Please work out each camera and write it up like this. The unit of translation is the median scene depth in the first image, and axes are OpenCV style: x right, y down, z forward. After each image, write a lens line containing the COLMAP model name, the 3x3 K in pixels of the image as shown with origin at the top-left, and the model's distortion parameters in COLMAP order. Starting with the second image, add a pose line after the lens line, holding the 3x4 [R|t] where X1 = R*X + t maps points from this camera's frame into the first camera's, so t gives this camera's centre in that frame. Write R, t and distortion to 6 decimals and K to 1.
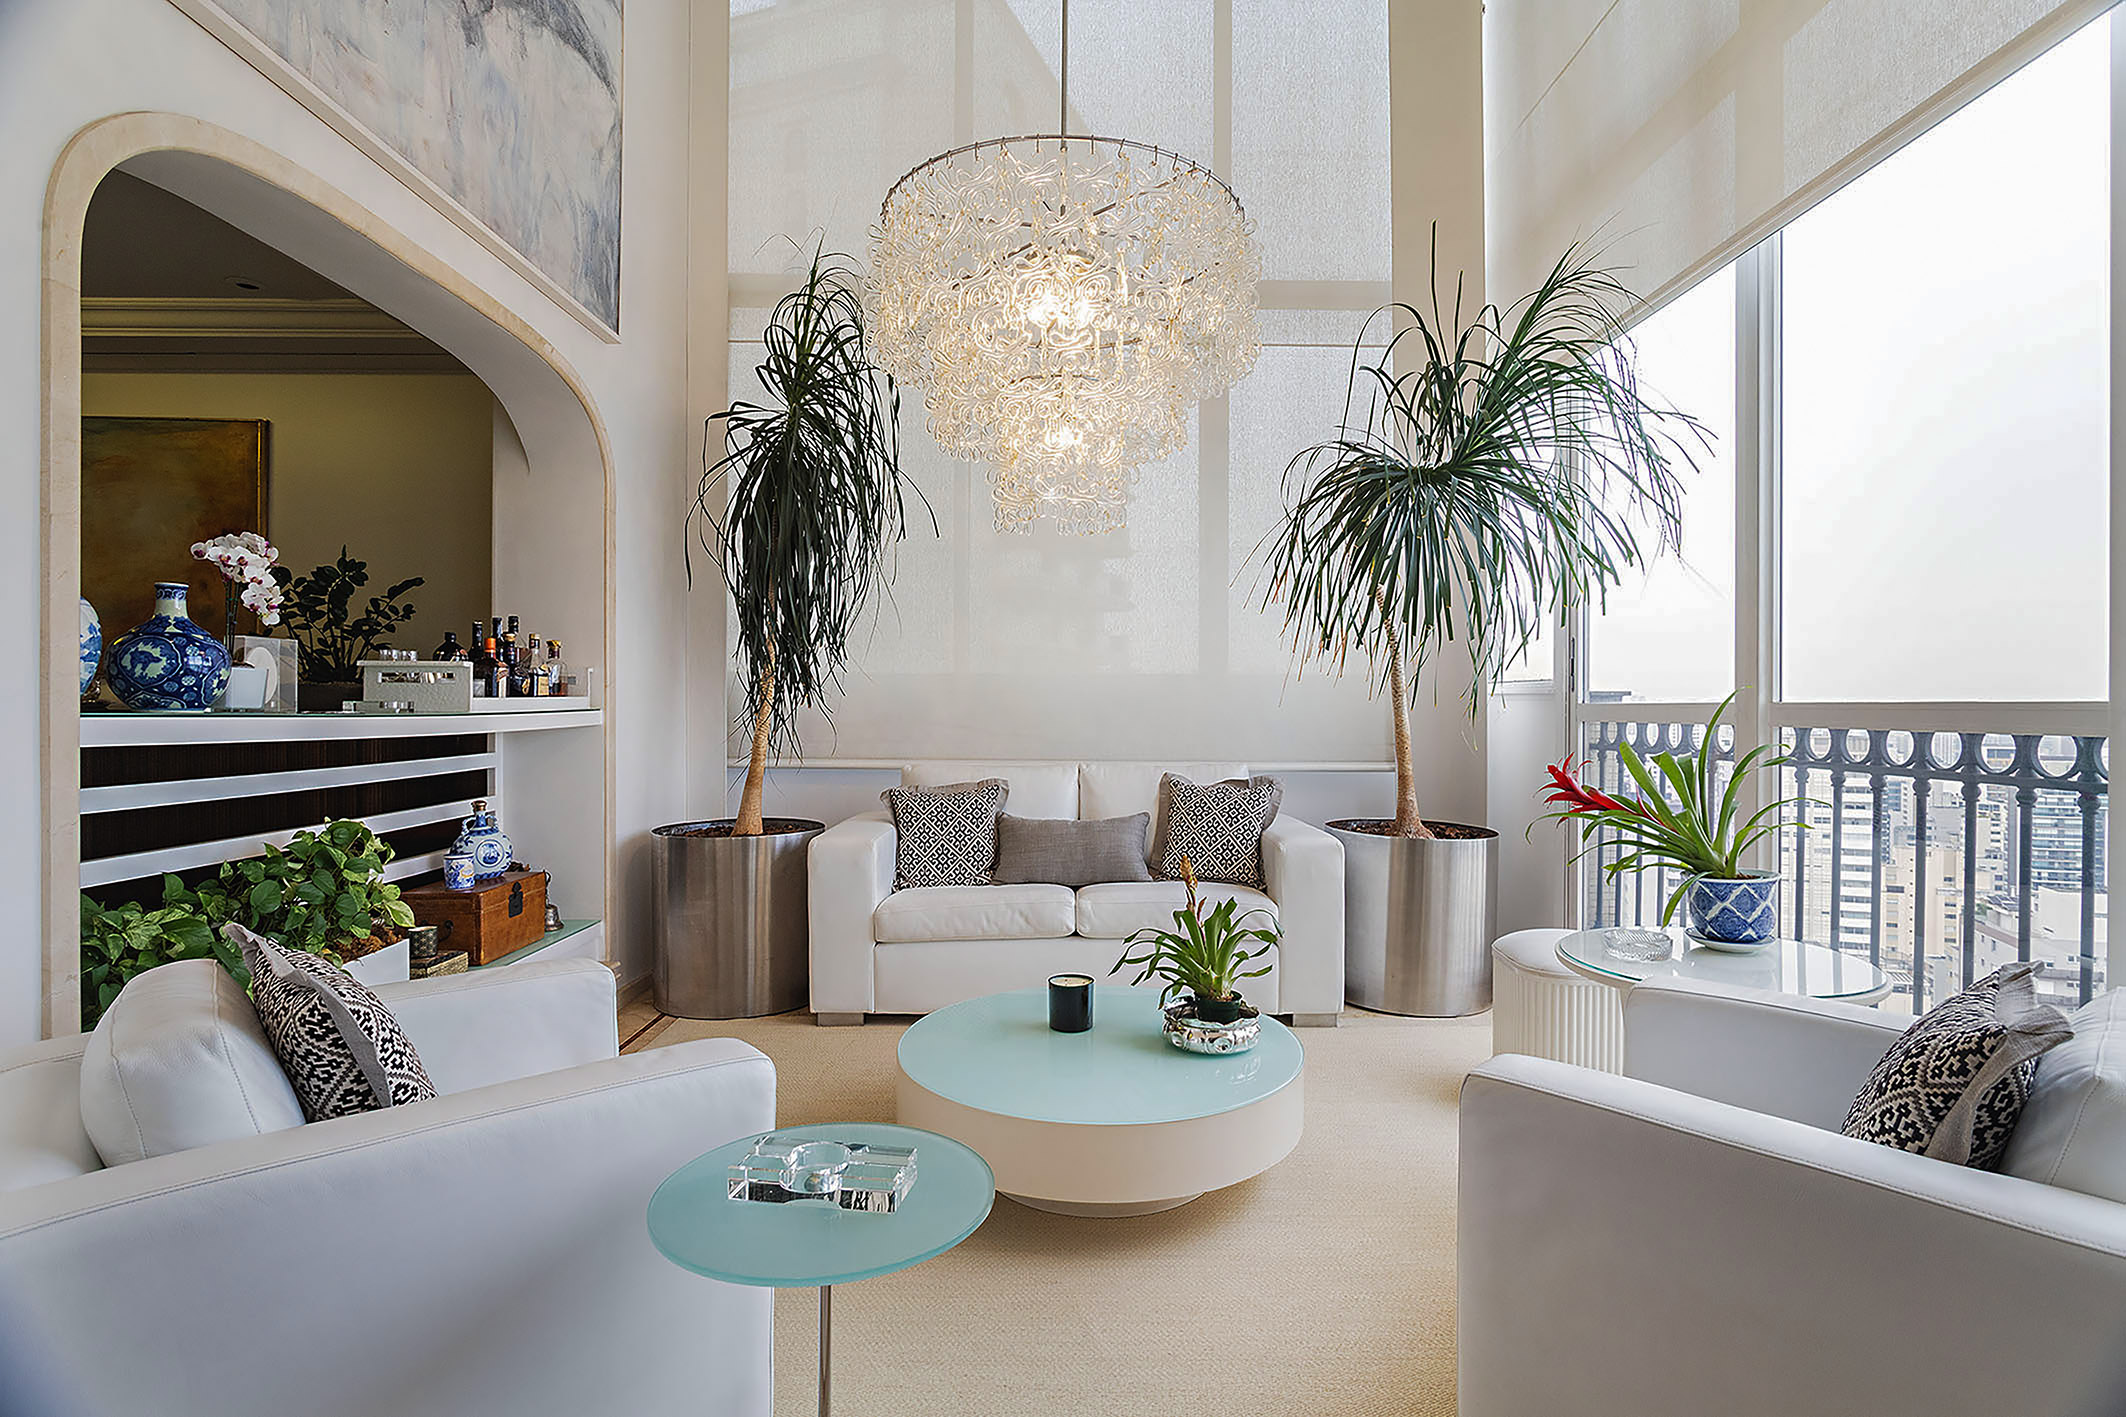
lens RADIAL K [[1067.5, 0, 1064.6], [0, 1067.5, 714.7], [0, 0, 1]] dist [-0.005409, 0.001016]
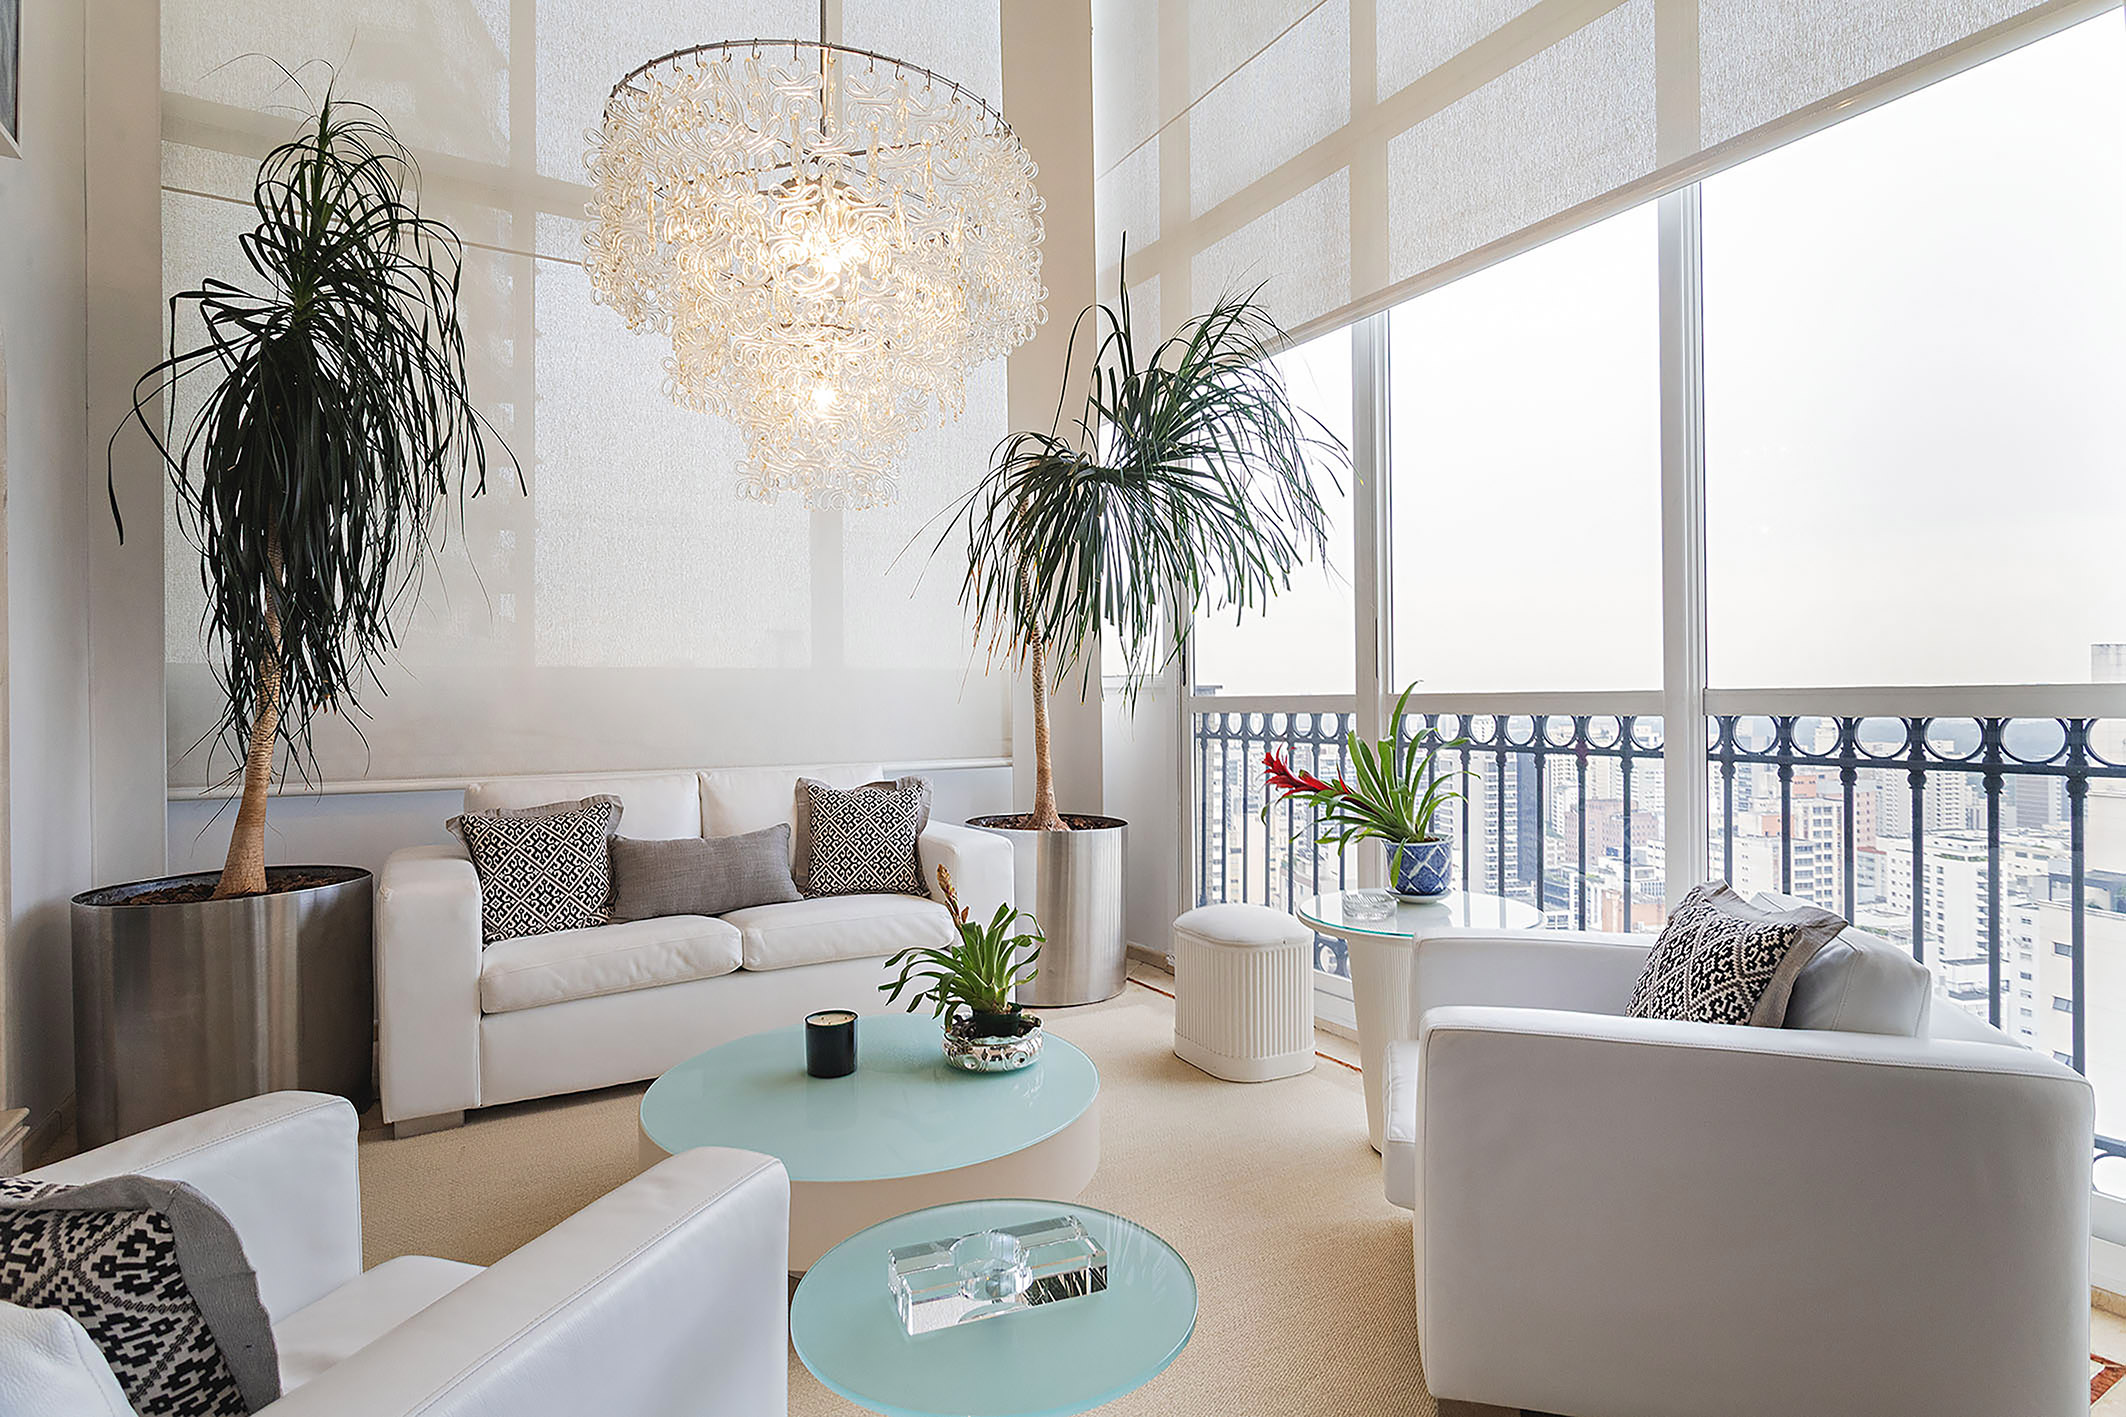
lens RADIAL K [[1126.9, 0, 1063.5], [0, 1126.9, 702.1], [0, 0, 1]] dist [-0.007965, 0.001759]
pose [[0.847960, -0.010201, 0.529962, -0.297027], [0.014578, 0.999885, -0.004079, -0.003380], [-0.529860, 0.011184, 0.848012, 0.105547]]
